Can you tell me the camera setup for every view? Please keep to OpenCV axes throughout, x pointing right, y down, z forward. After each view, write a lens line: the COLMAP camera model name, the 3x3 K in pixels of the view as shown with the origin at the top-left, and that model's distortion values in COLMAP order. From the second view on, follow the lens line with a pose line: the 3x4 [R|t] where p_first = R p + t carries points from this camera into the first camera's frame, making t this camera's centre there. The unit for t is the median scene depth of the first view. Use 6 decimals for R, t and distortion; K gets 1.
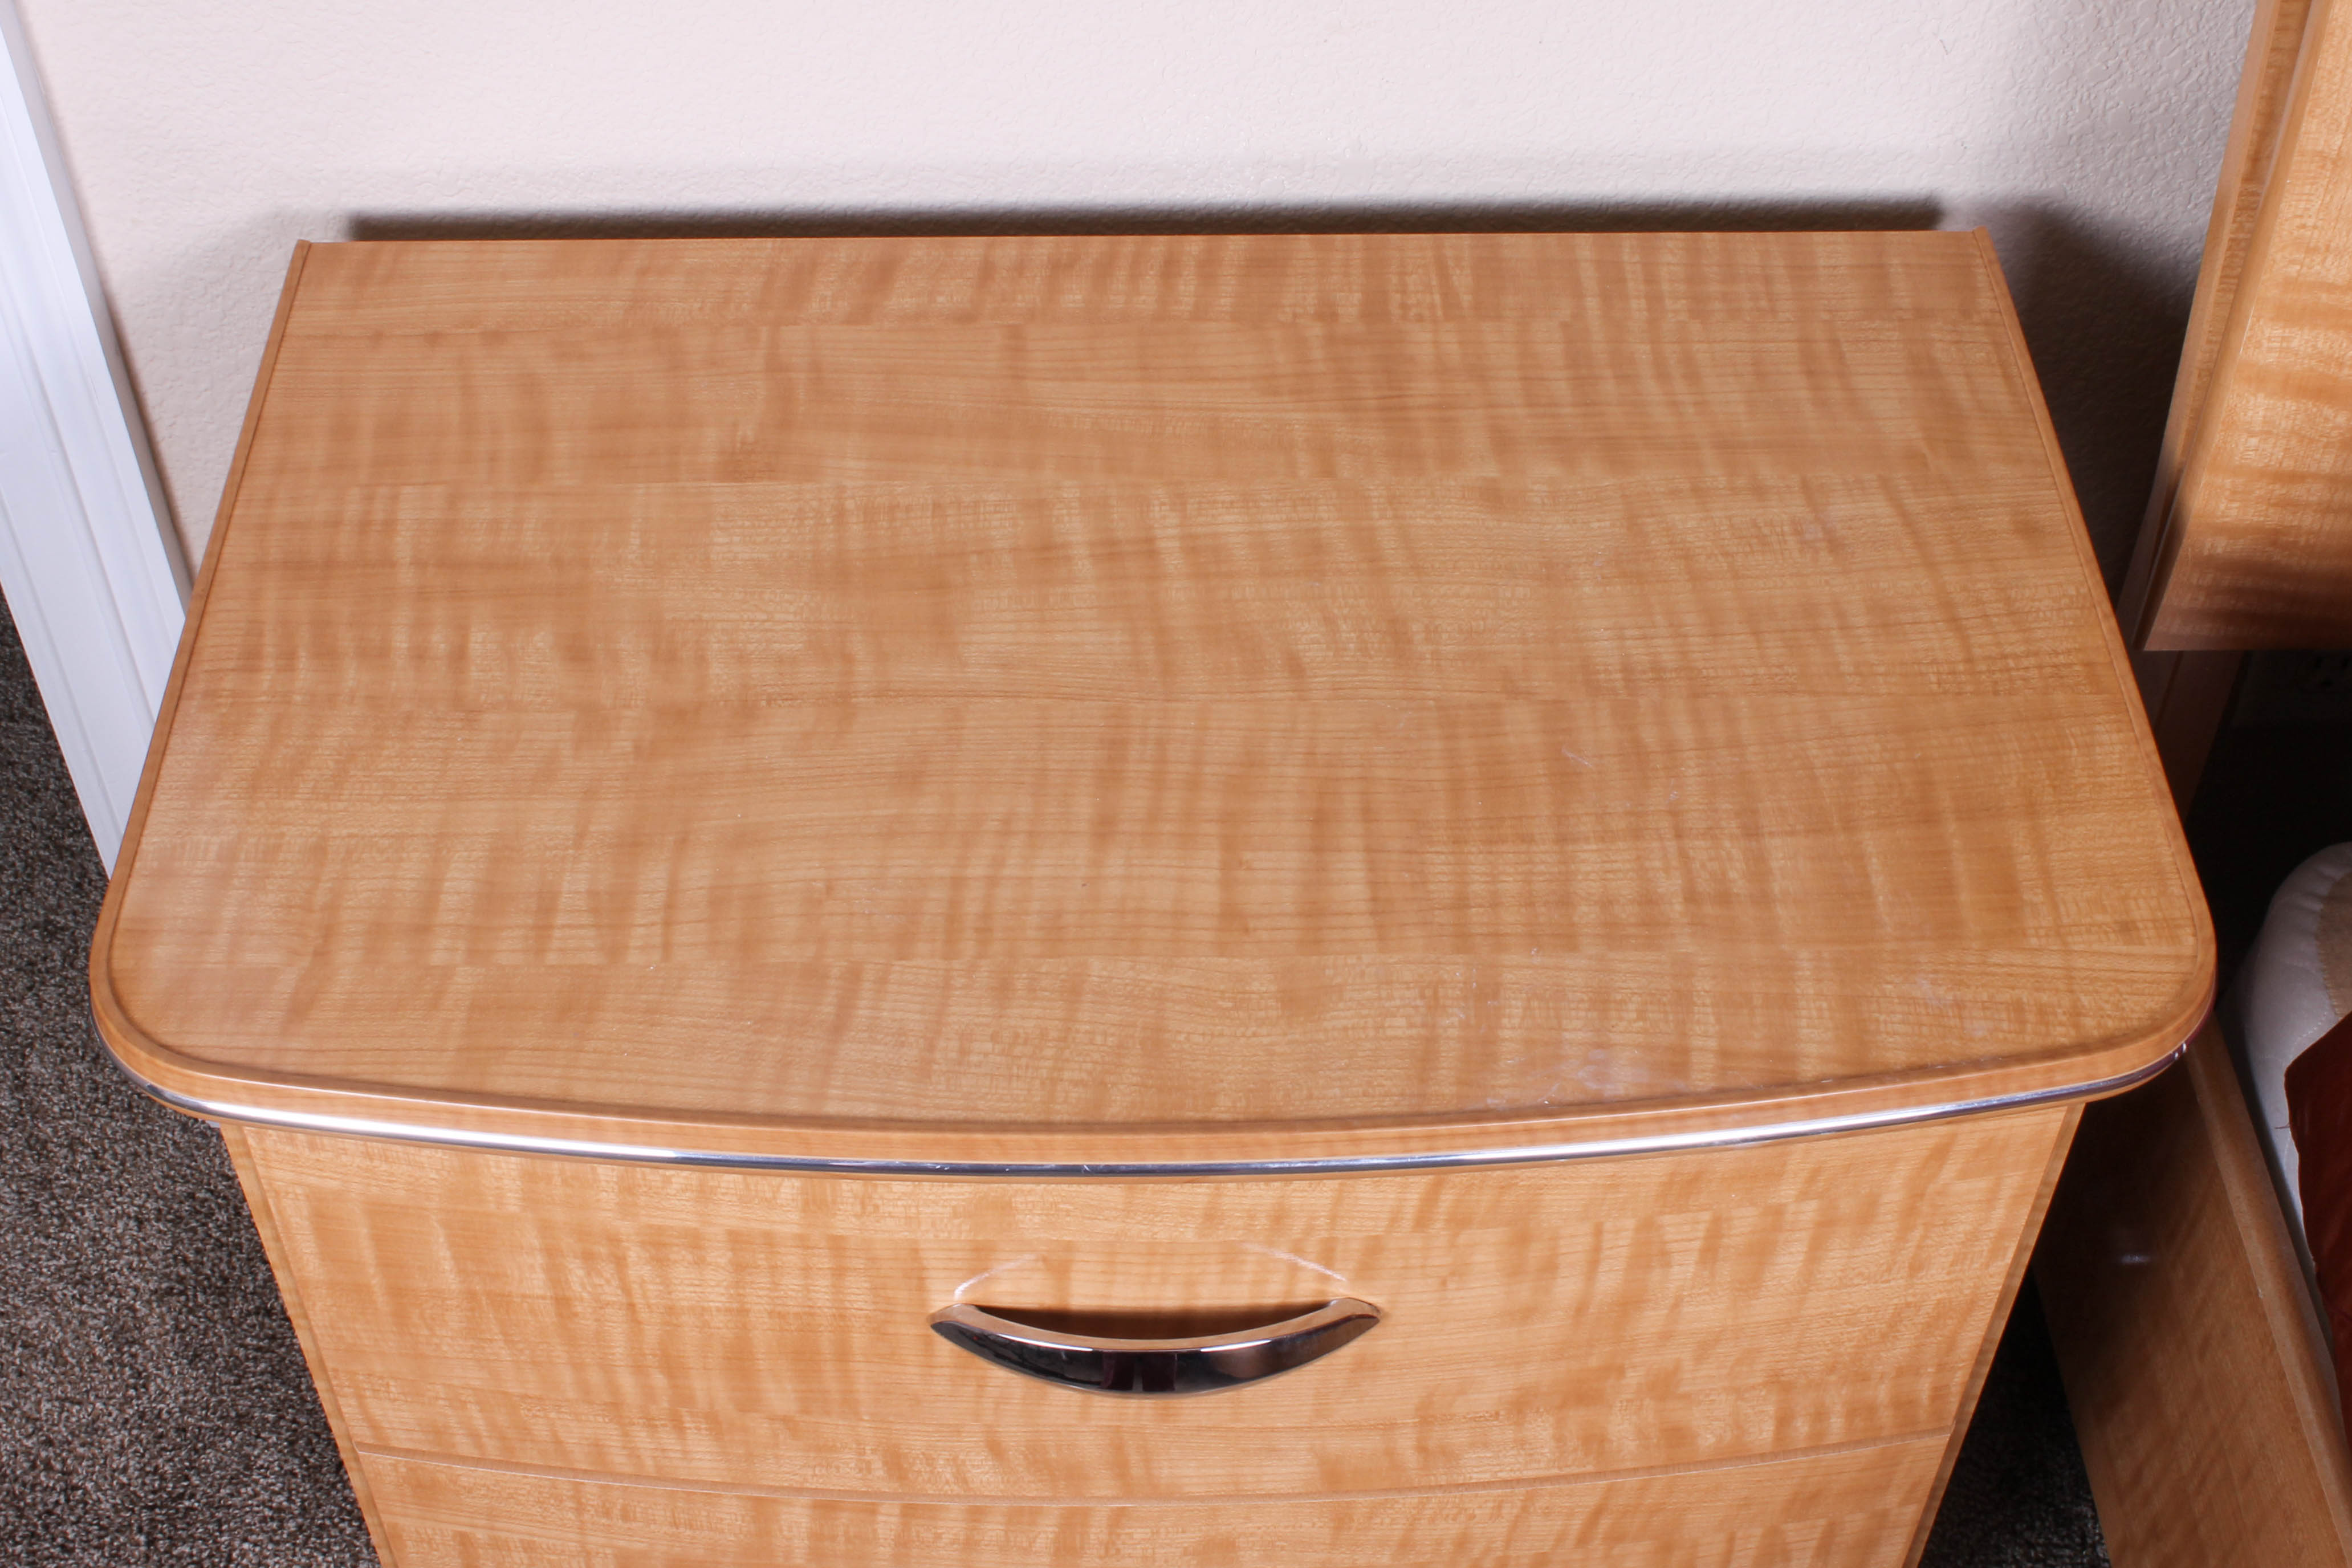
lens RADIAL K [[3076.5, 0, 1161.1], [0, 3076.5, 760.5], [0, 0, 1]] dist [-0.070928, 0.000000]
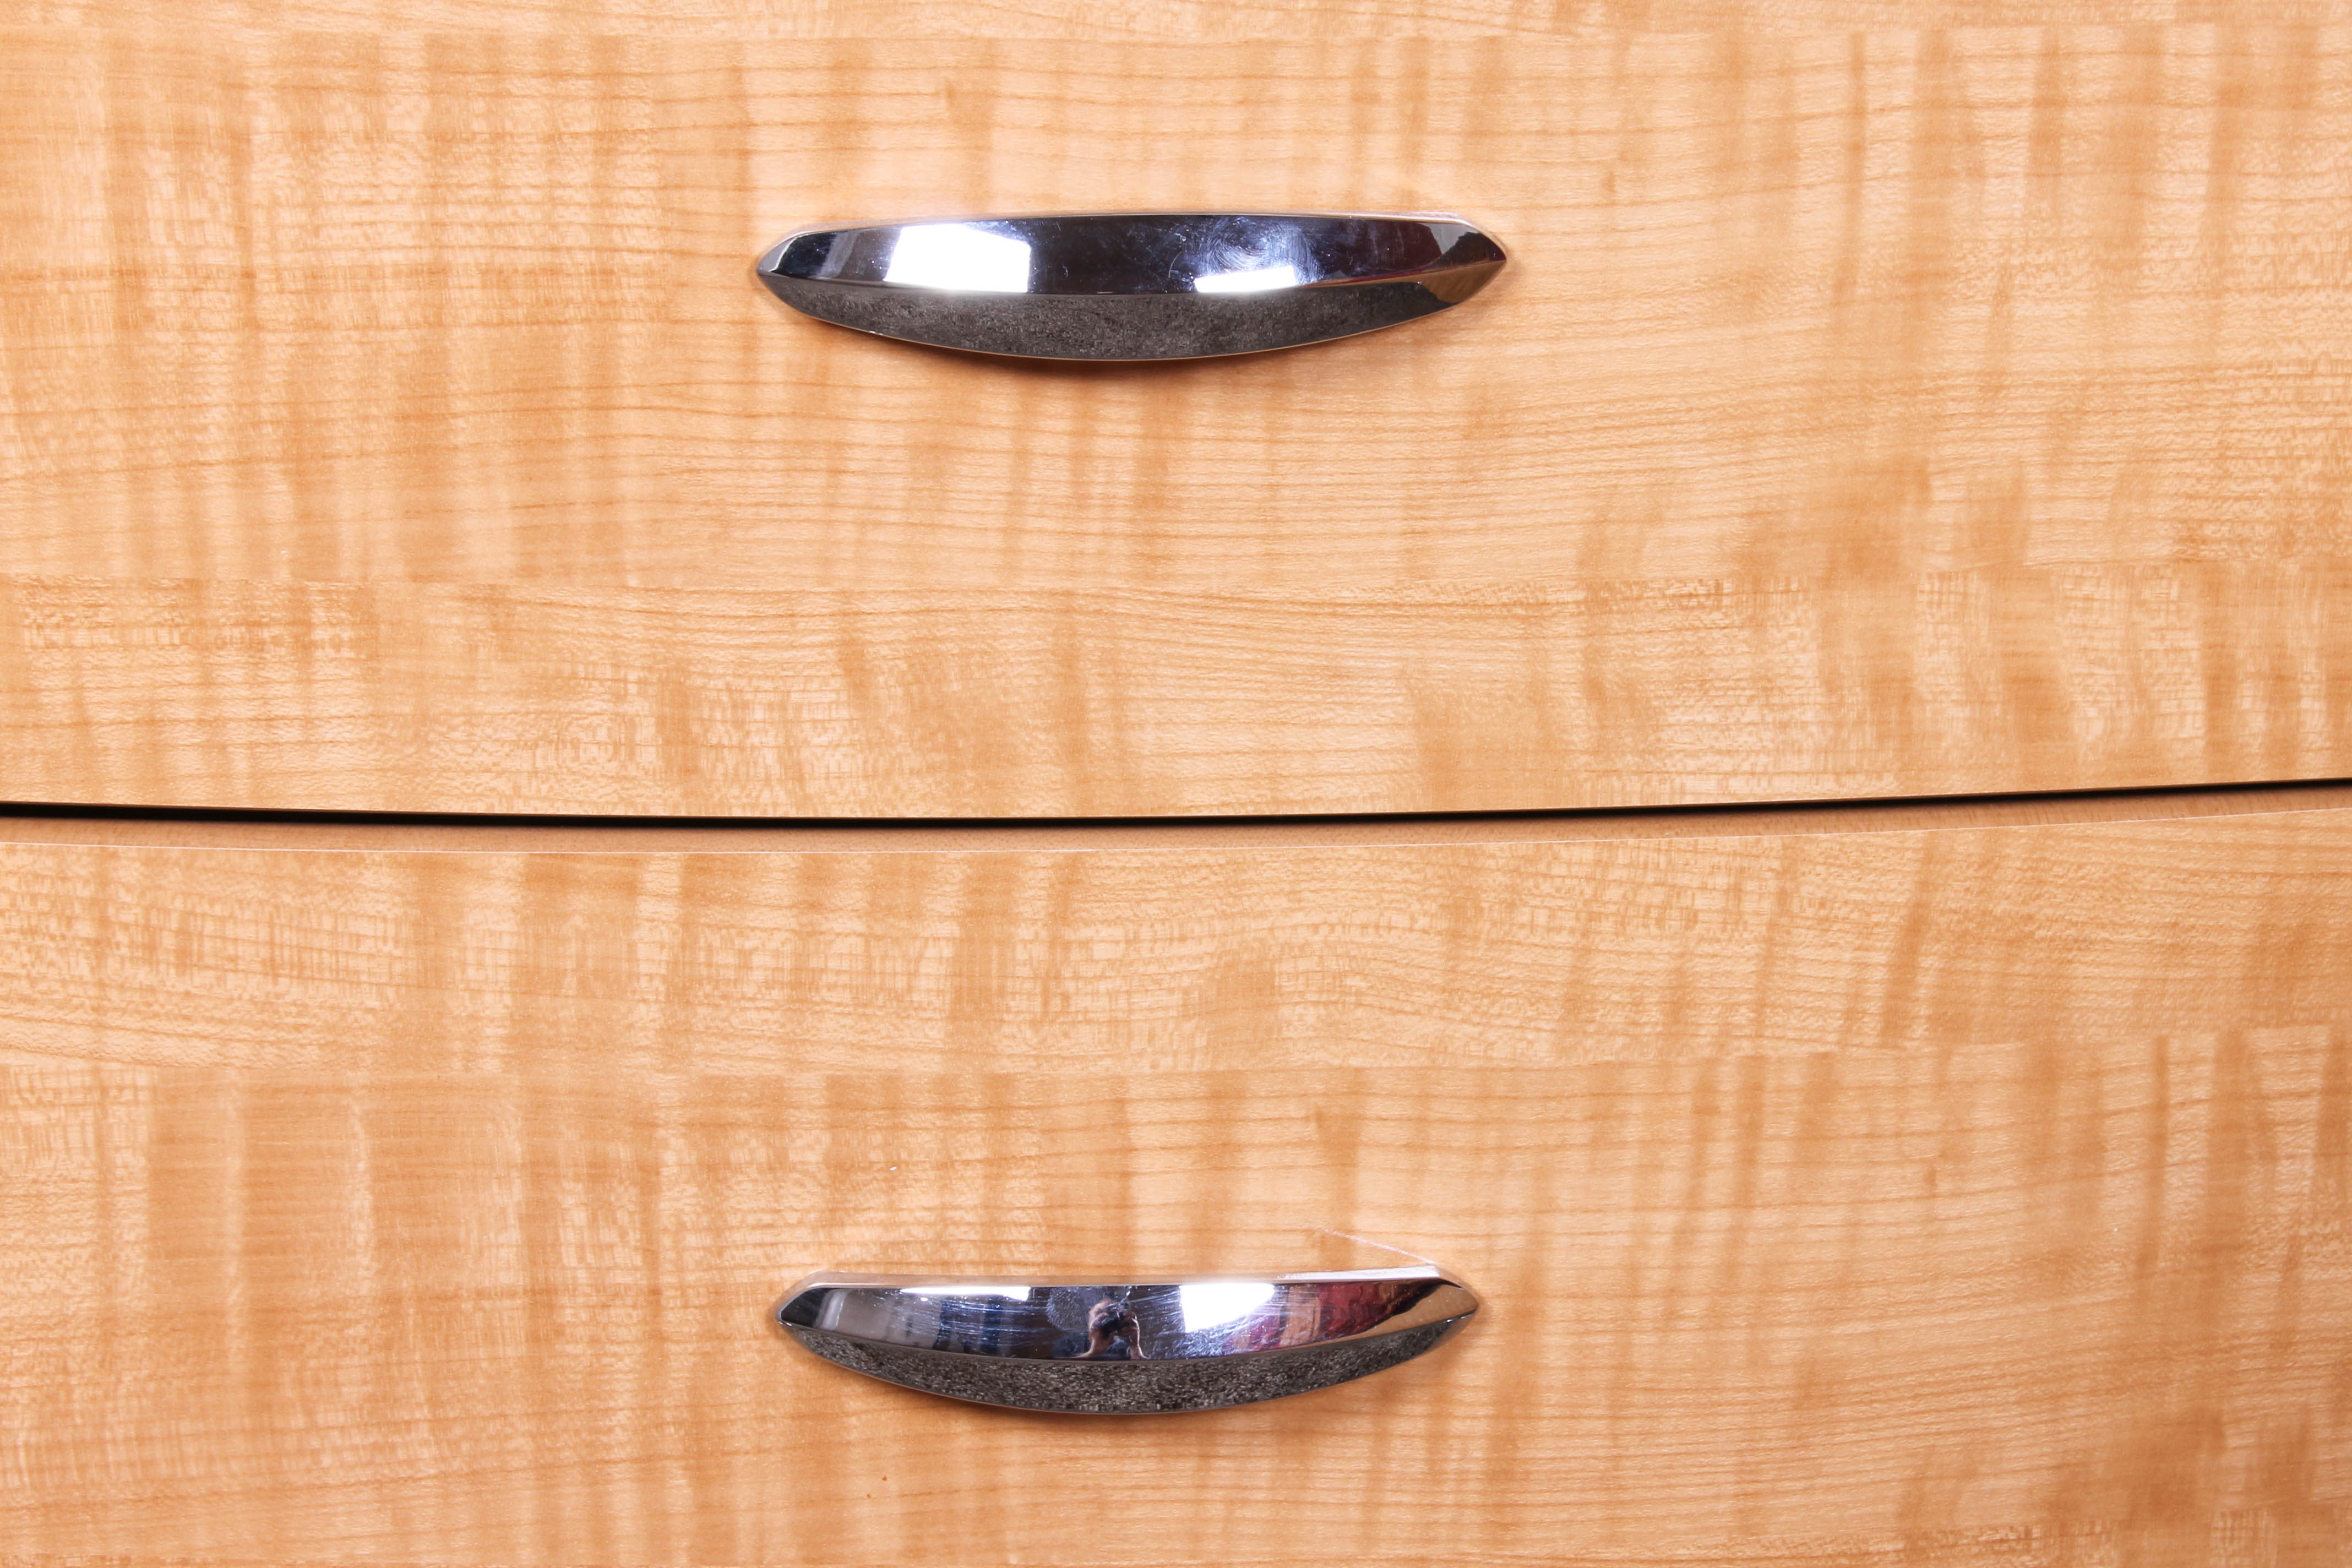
lens RADIAL K [[5581.1, 0, 1171.8], [0, 5581.1, 879.5], [0, 0, 1]] dist [0.079473, 0.000000]
pose [[0.999564, -0.008178, 0.028384, -0.026307], [0.020756, 0.878153, -0.477929, 0.814009], [-0.021017, 0.478310, 0.877940, 0.101952]]
